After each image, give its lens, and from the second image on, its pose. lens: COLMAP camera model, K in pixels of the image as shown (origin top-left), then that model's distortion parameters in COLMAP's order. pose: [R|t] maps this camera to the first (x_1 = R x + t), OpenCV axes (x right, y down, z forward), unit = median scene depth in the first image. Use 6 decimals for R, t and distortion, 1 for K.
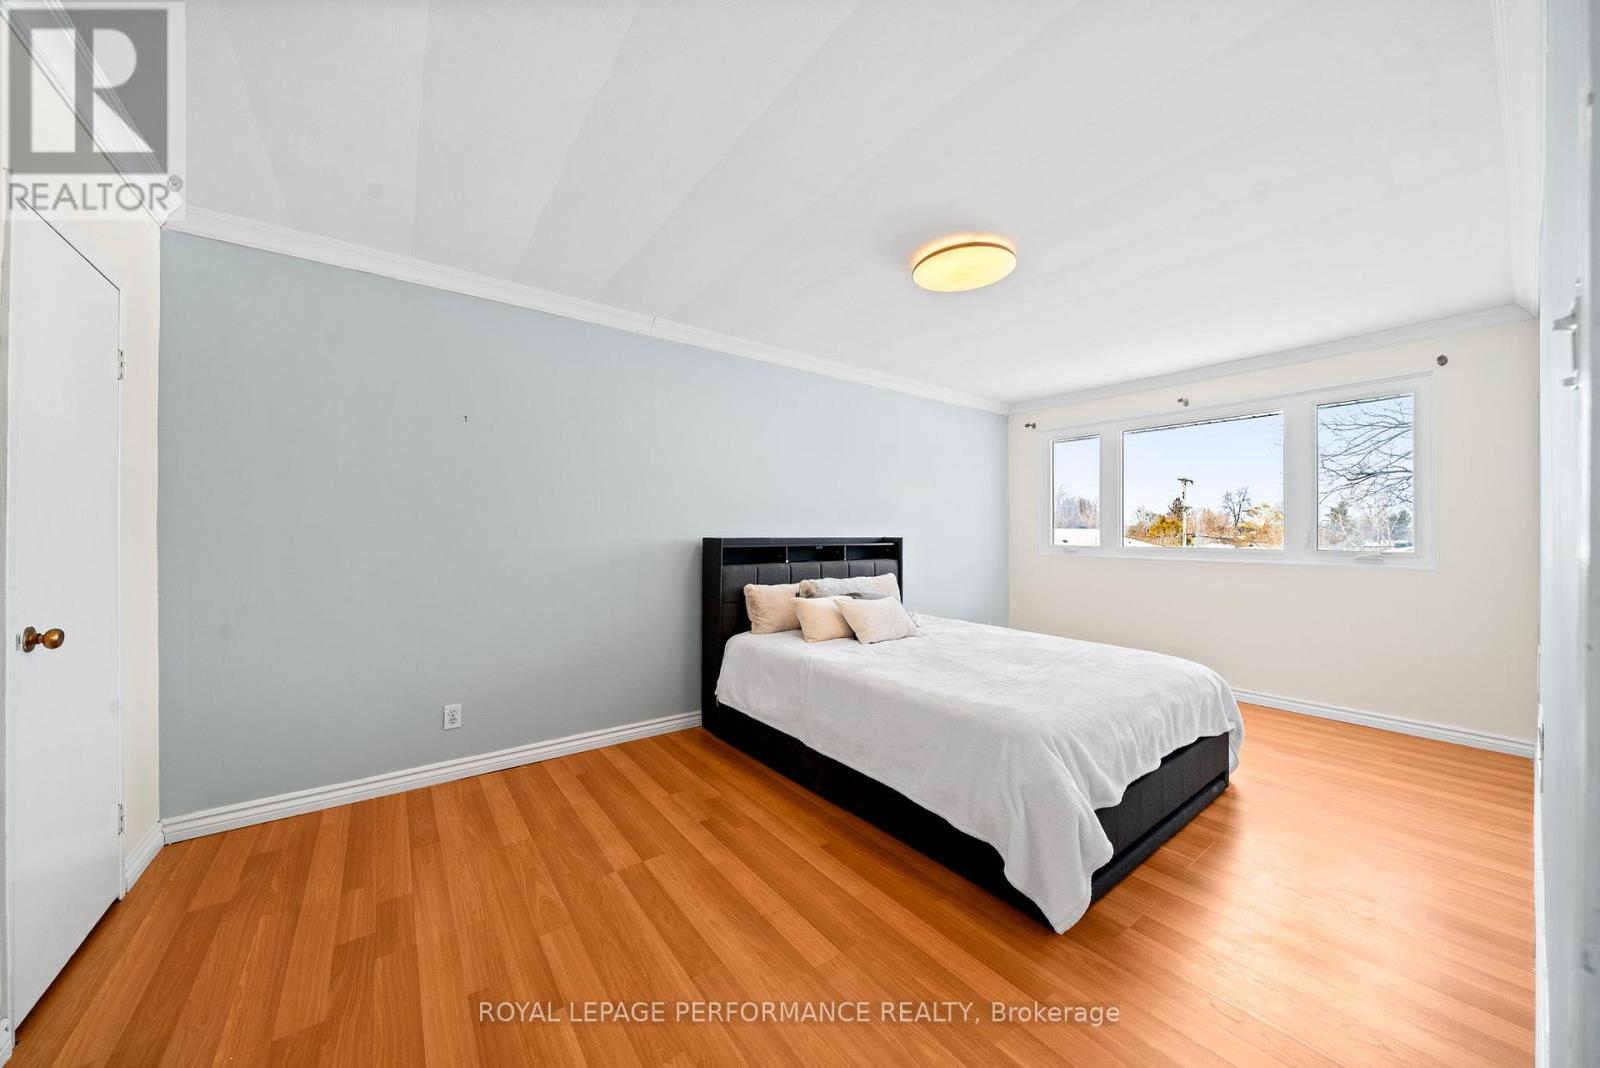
lens RADIAL K [[568.8, 0, 800.0], [0, 568.8, 534.0], [0, 0, 1]] dist [-0.011027, -0.000030]
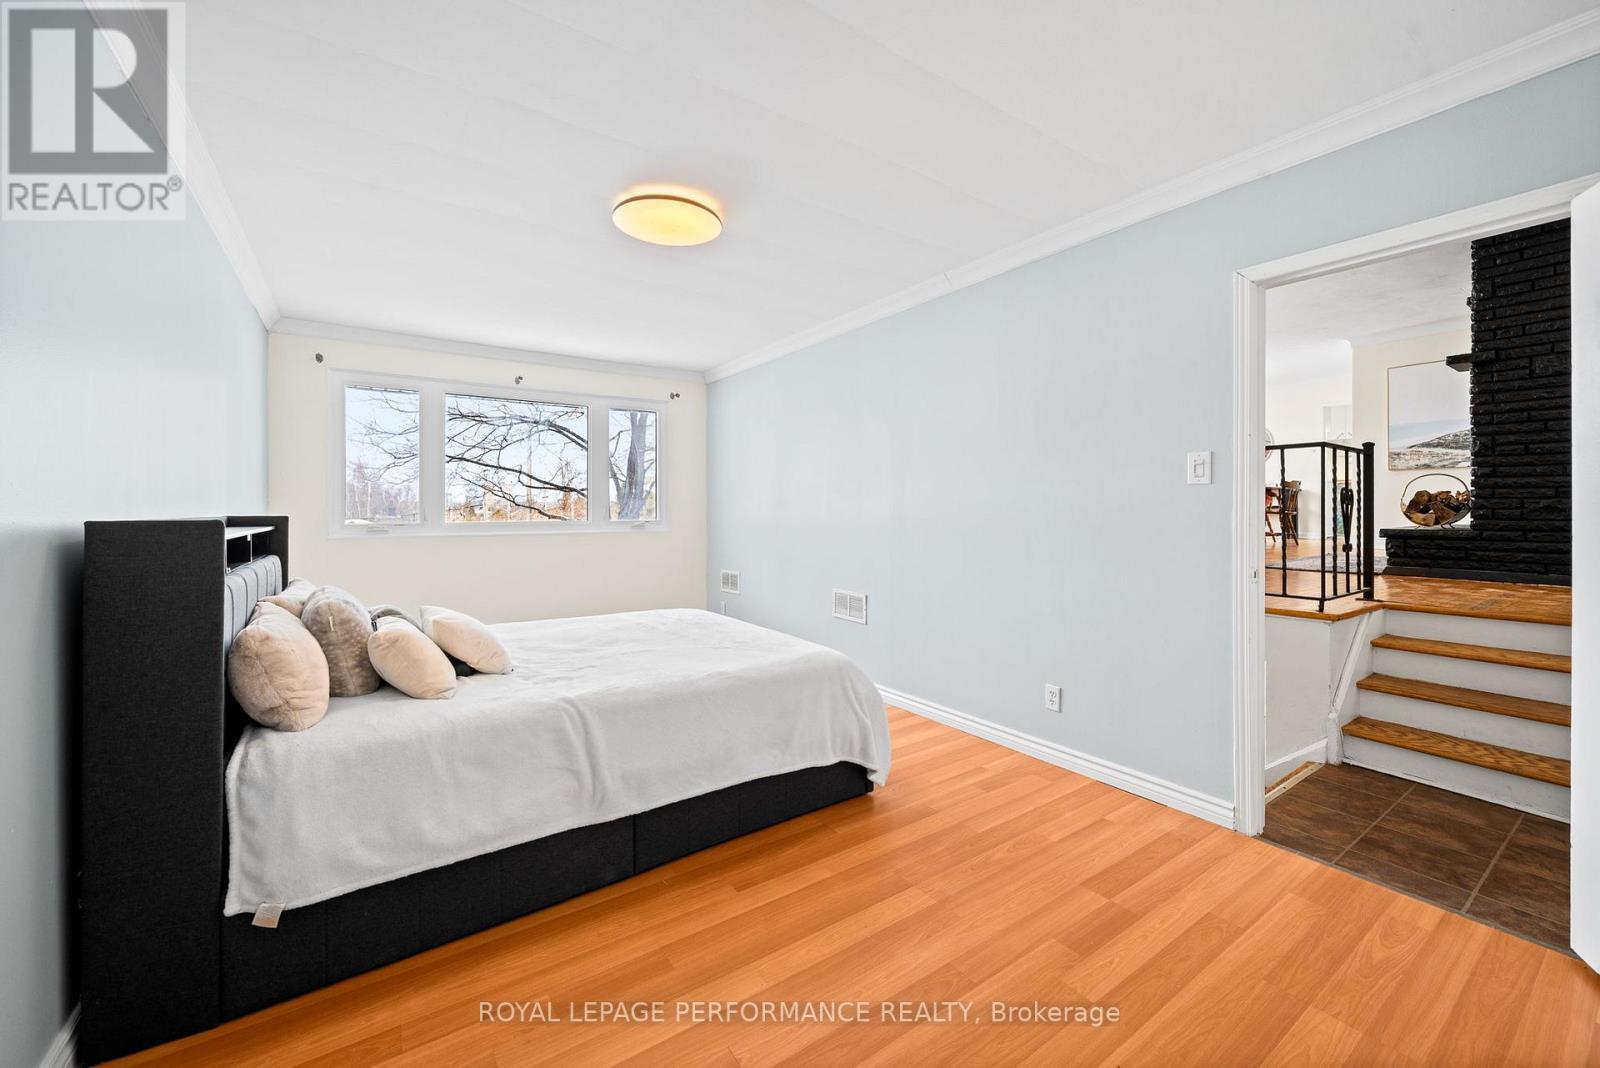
lens RADIAL K [[636.2, 0, 802.8], [0, 636.2, 506.7], [0, 0, 1]] dist [-0.000458, -0.000029]
pose [[0.016768, 0.002298, 0.999857, -0.756157], [0.004023, 0.999989, -0.002366, 0.002475], [-0.999851, 0.004062, 0.016758, 0.770355]]
